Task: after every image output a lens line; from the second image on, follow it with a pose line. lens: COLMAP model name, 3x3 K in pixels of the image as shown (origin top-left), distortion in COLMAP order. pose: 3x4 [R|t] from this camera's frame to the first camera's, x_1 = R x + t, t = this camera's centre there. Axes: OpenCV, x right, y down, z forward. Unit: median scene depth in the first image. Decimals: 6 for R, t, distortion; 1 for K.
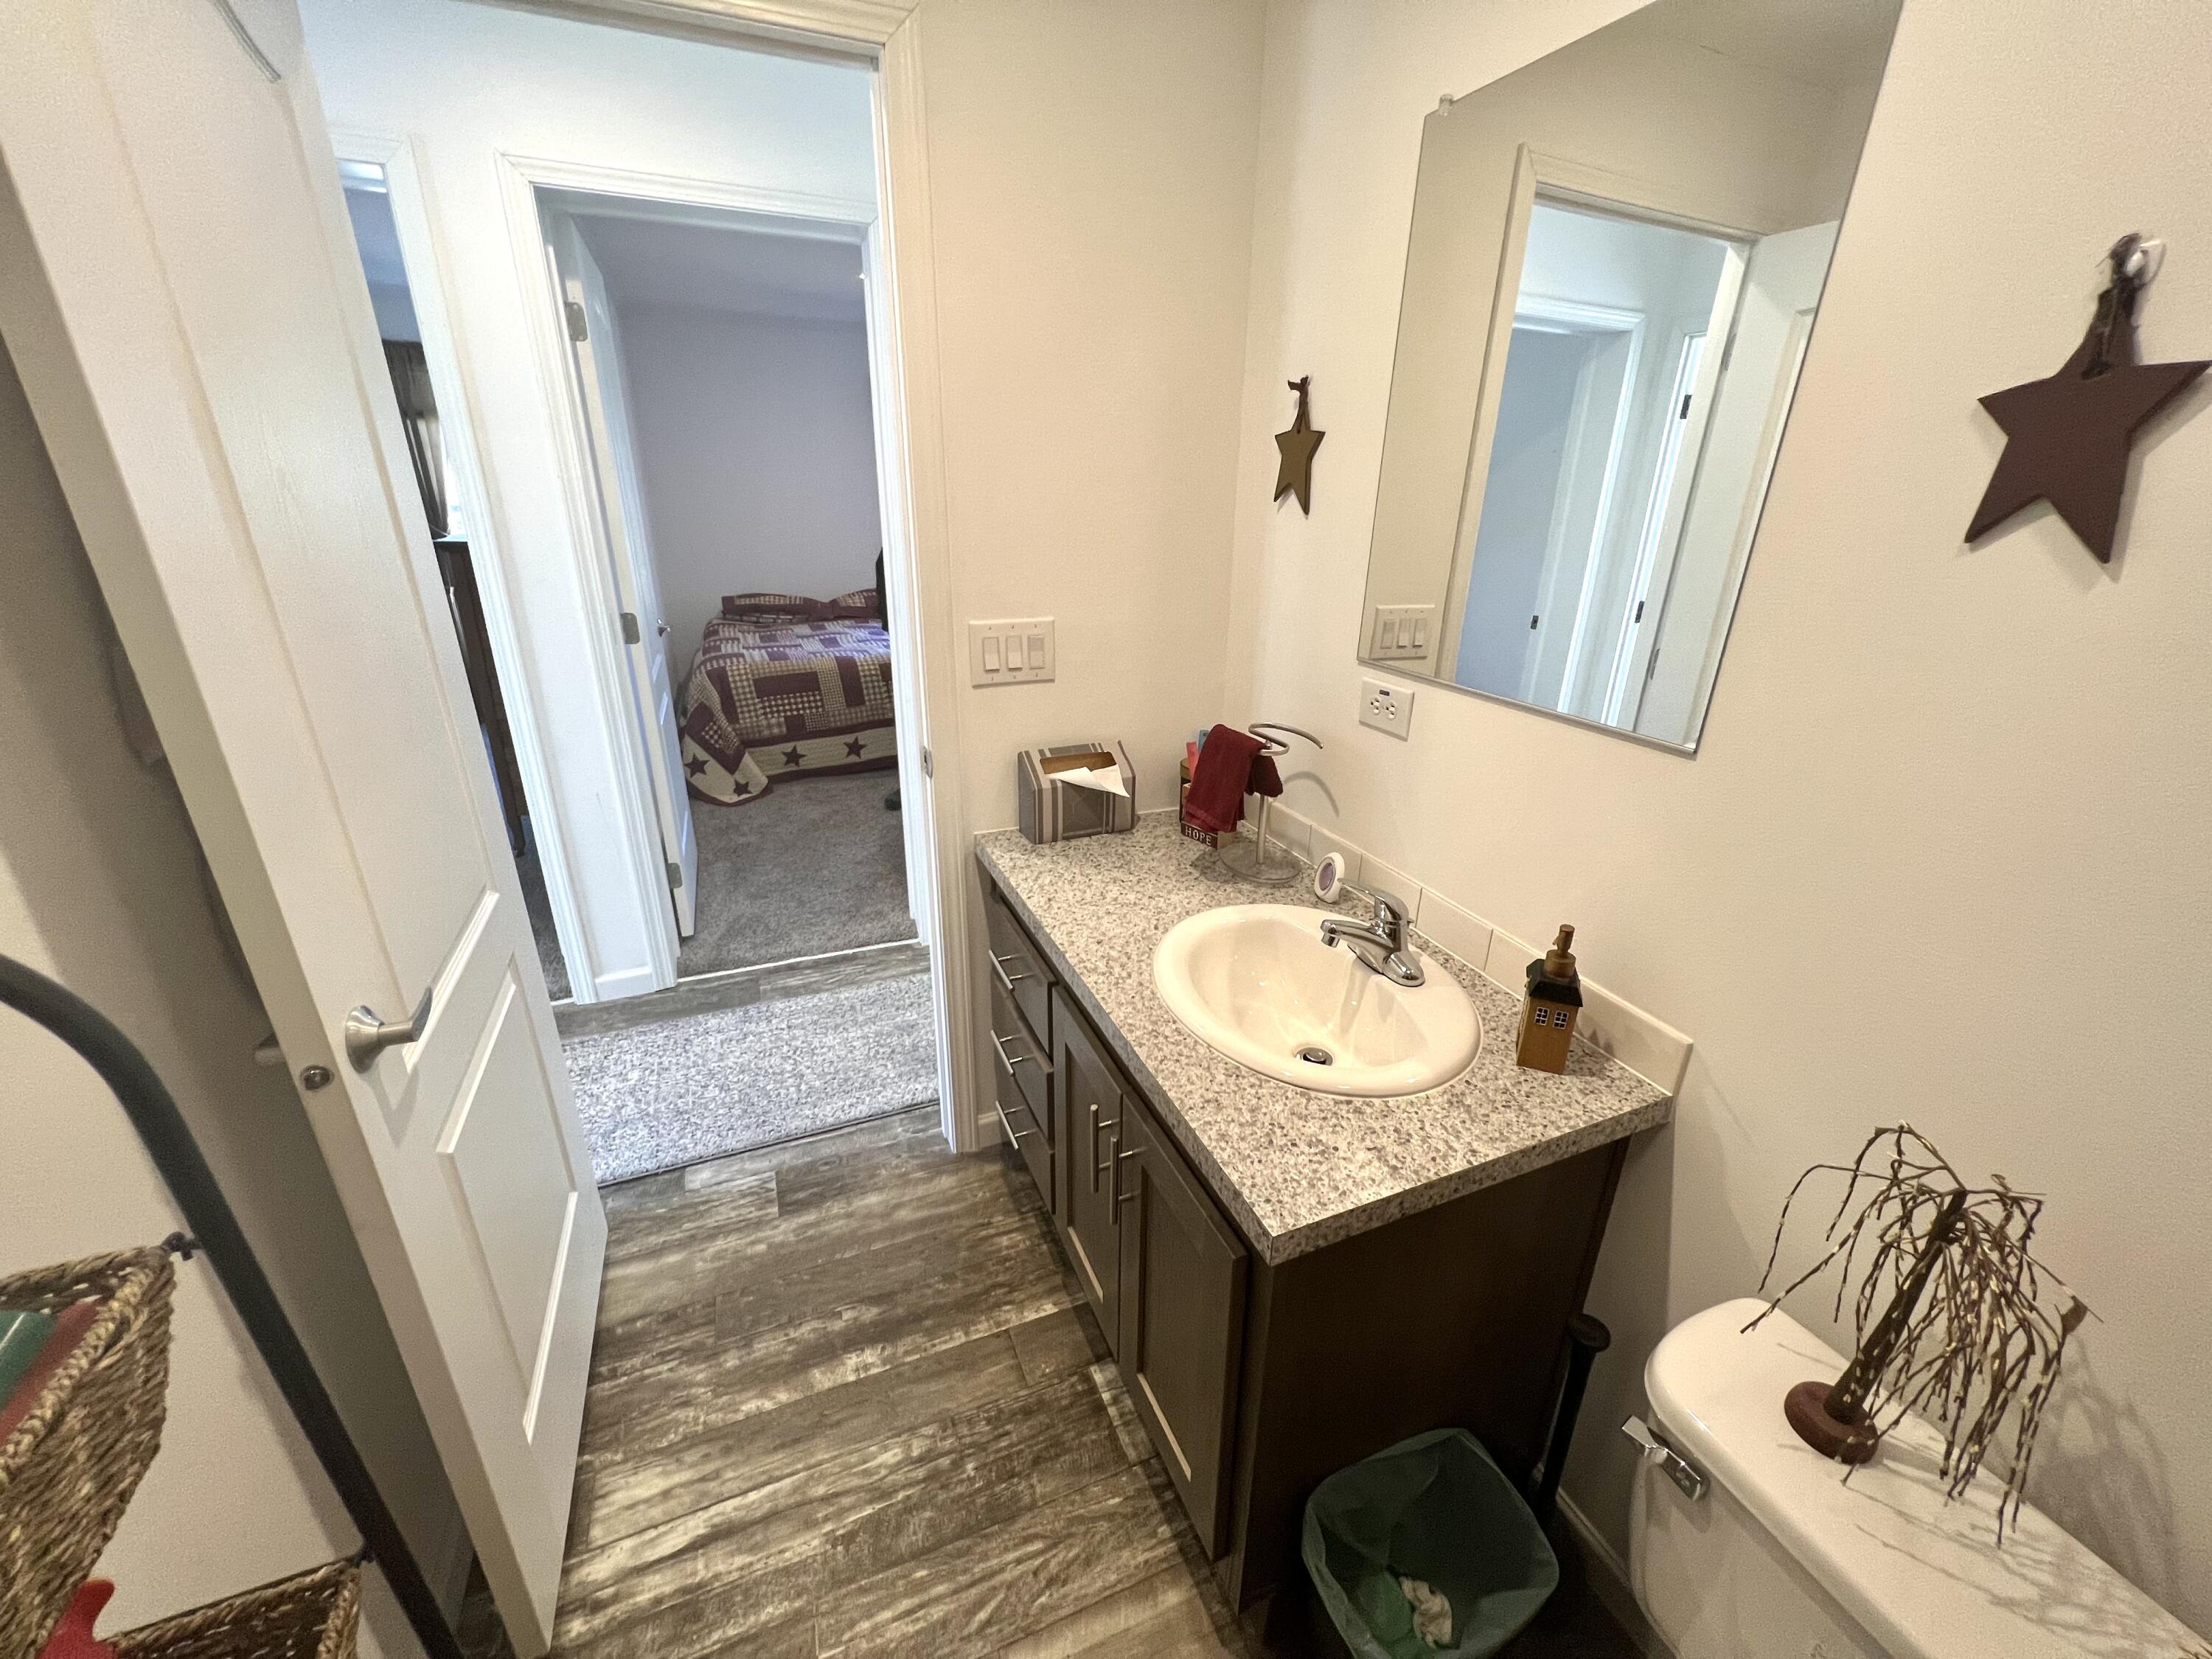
lens RADIAL K [[881.7, 0, 1109.5], [0, 881.7, 829.0], [0, 0, 1]] dist [-0.001662, 0.000327]
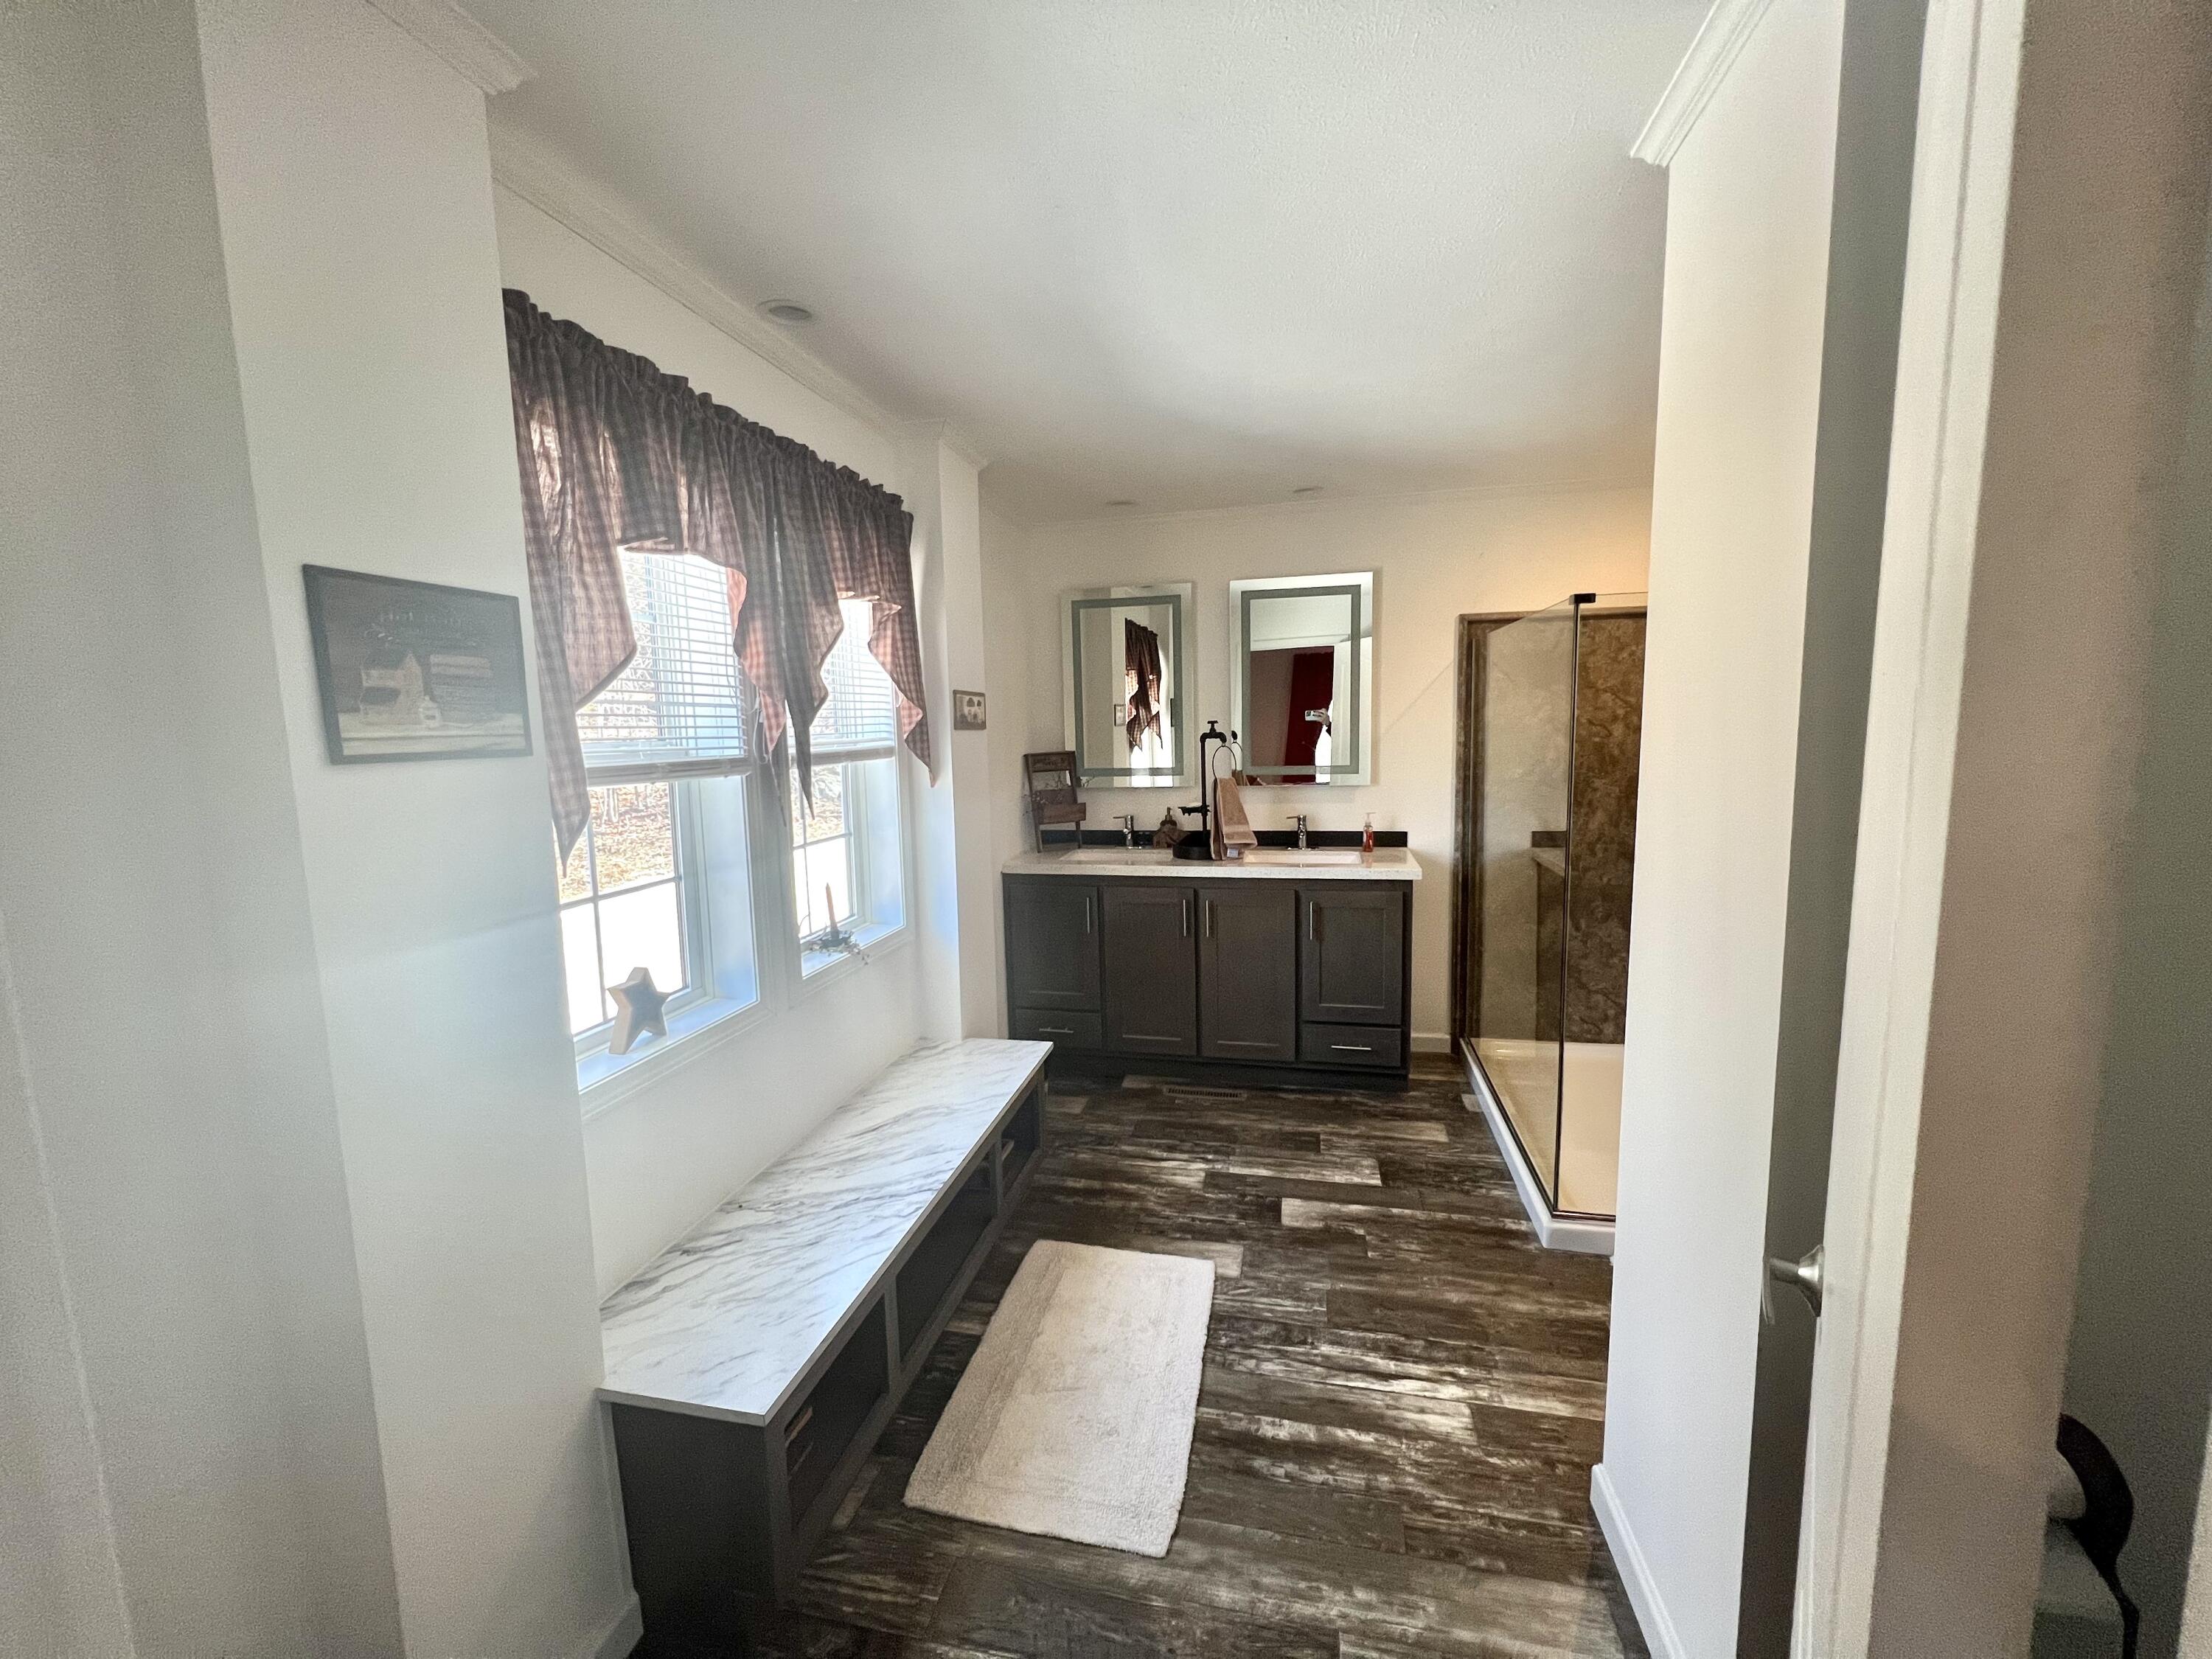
lens RADIAL K [[881.7, 0, 1109.5], [0, 881.7, 829.0], [0, 0, 1]] dist [-0.001662, 0.000327]
pose [[-0.819901, -0.073257, 0.567799, -0.848096], [0.210598, 0.883647, 0.418110, -0.786530], [-0.532364, 0.462387, -0.709075, 1.885799]]
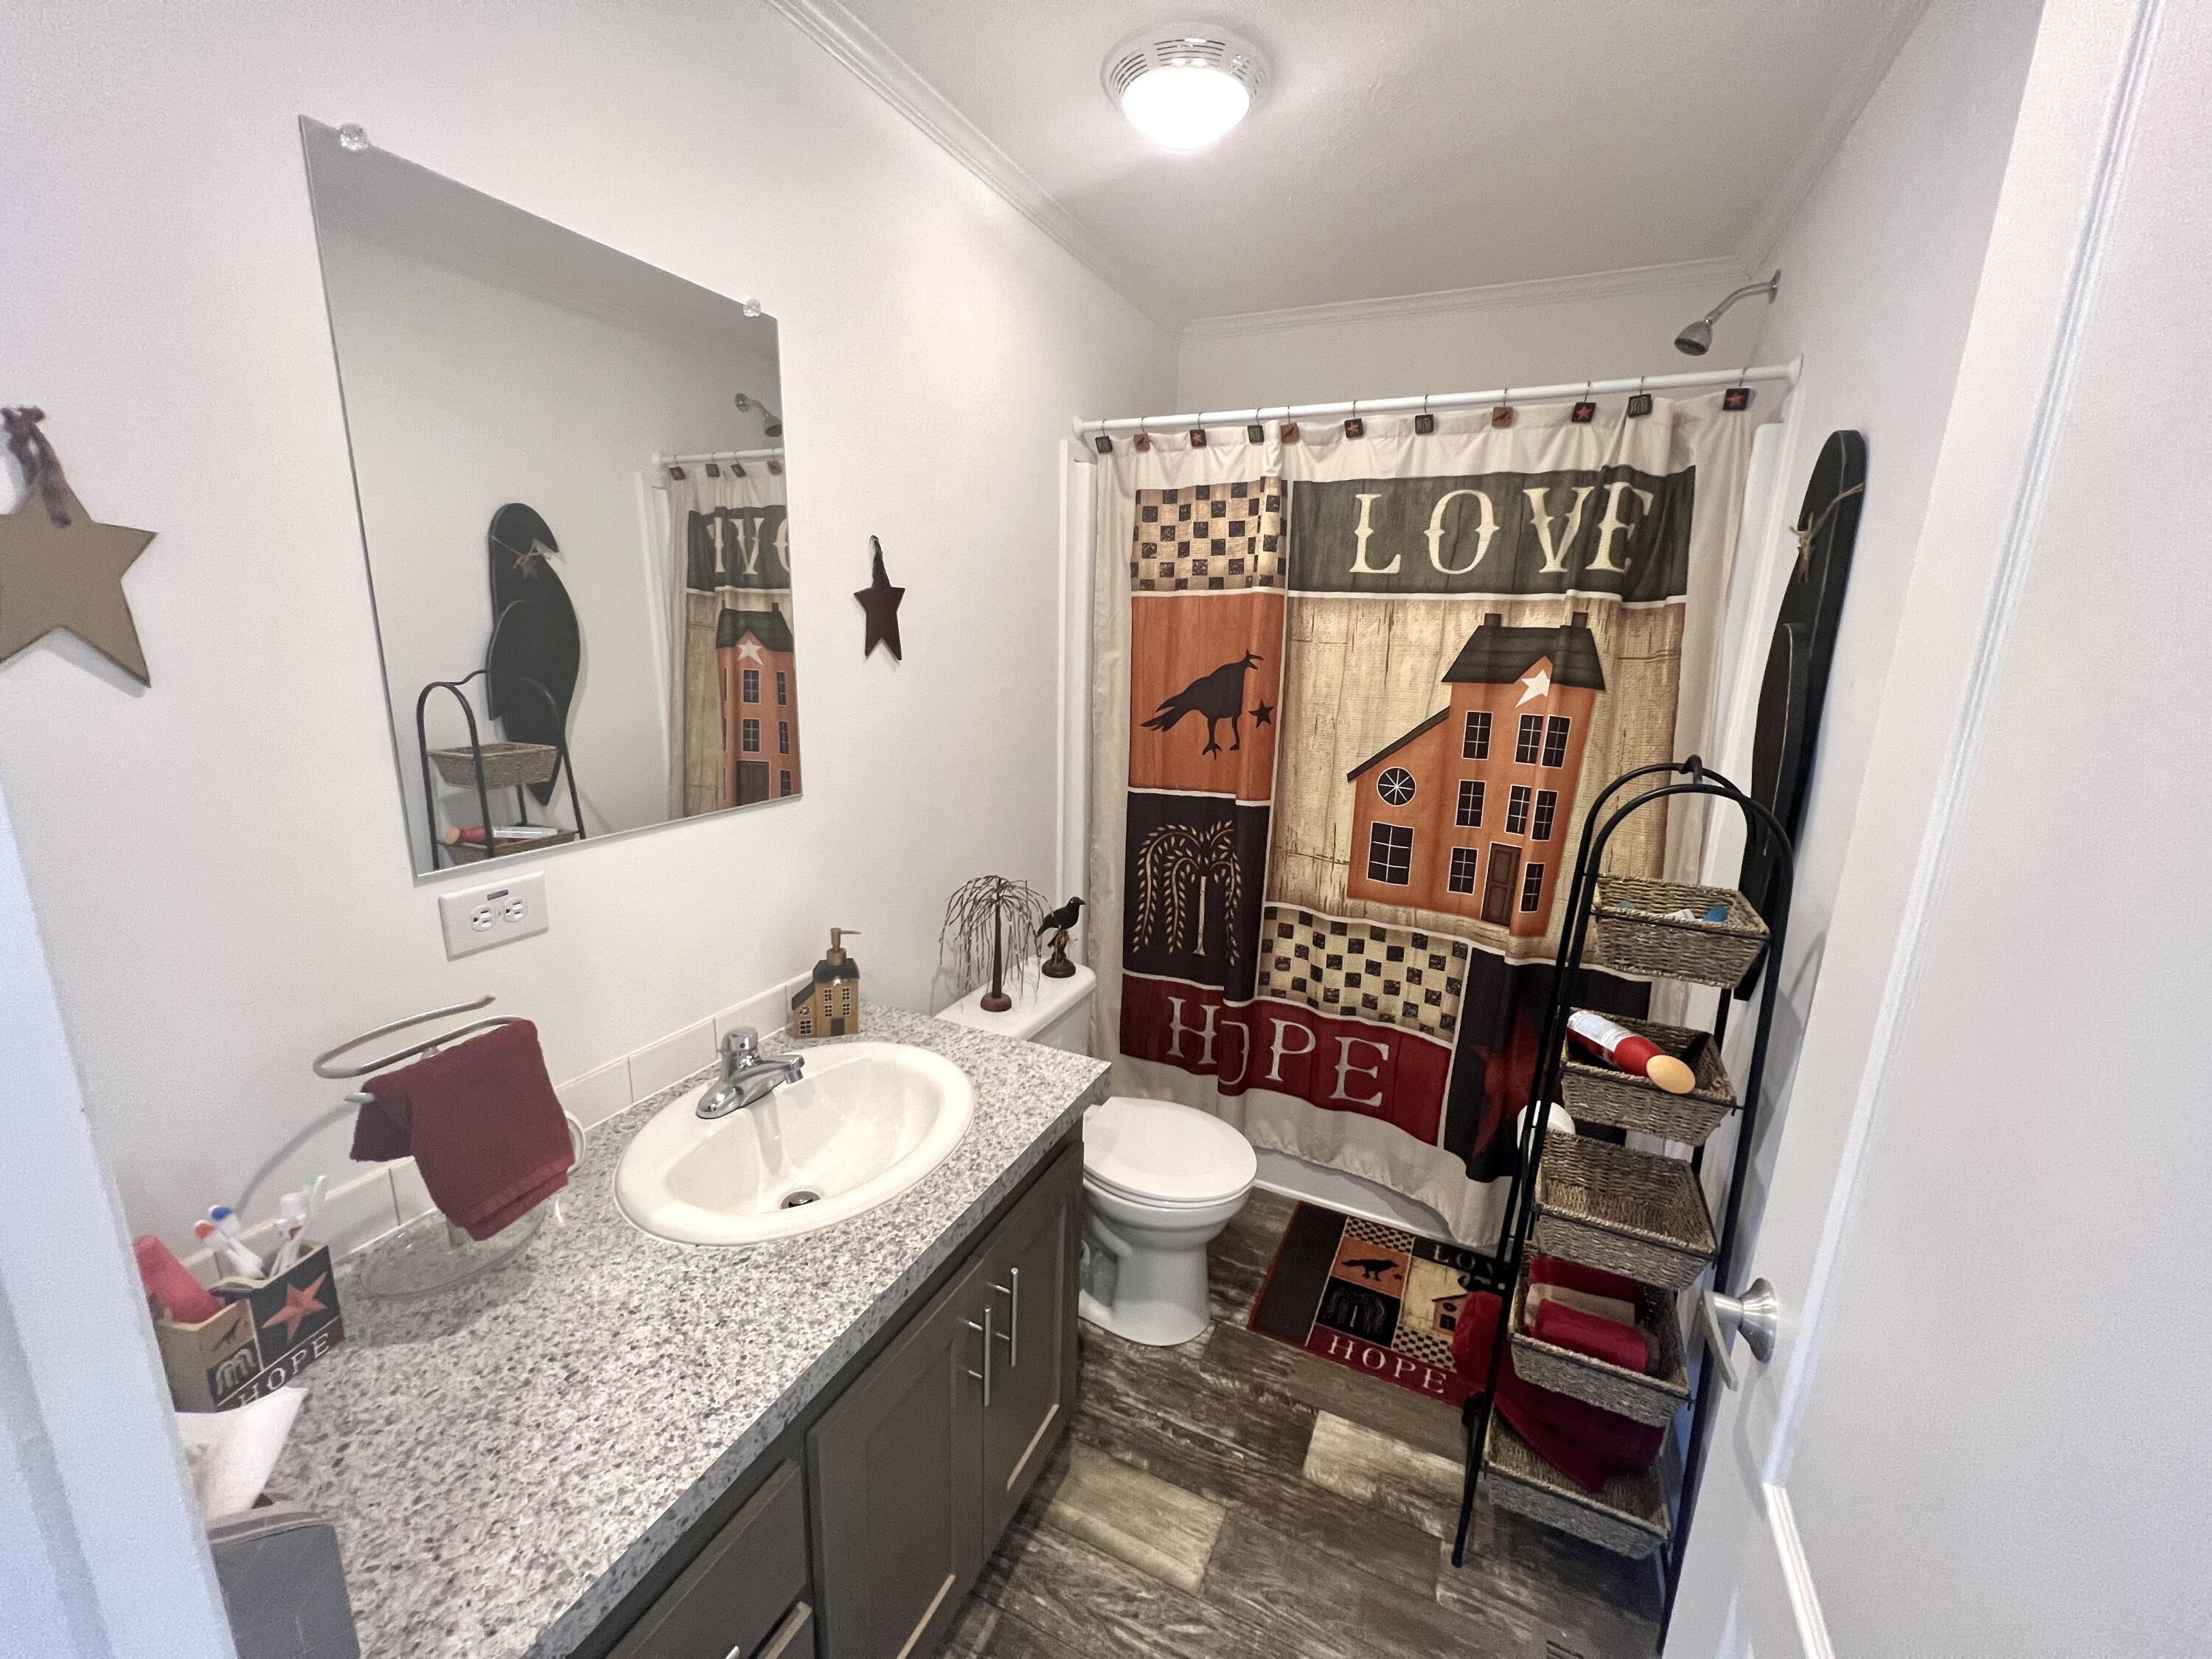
lens RADIAL K [[881.7, 0, 1109.5], [0, 881.7, 829.0], [0, 0, 1]] dist [-0.001662, 0.000327]
pose [[-0.669006, -0.202200, 0.715225, -0.612268], [0.231524, 0.857714, 0.459046, -0.463712], [-0.706277, 0.472697, -0.527001, 1.087657]]
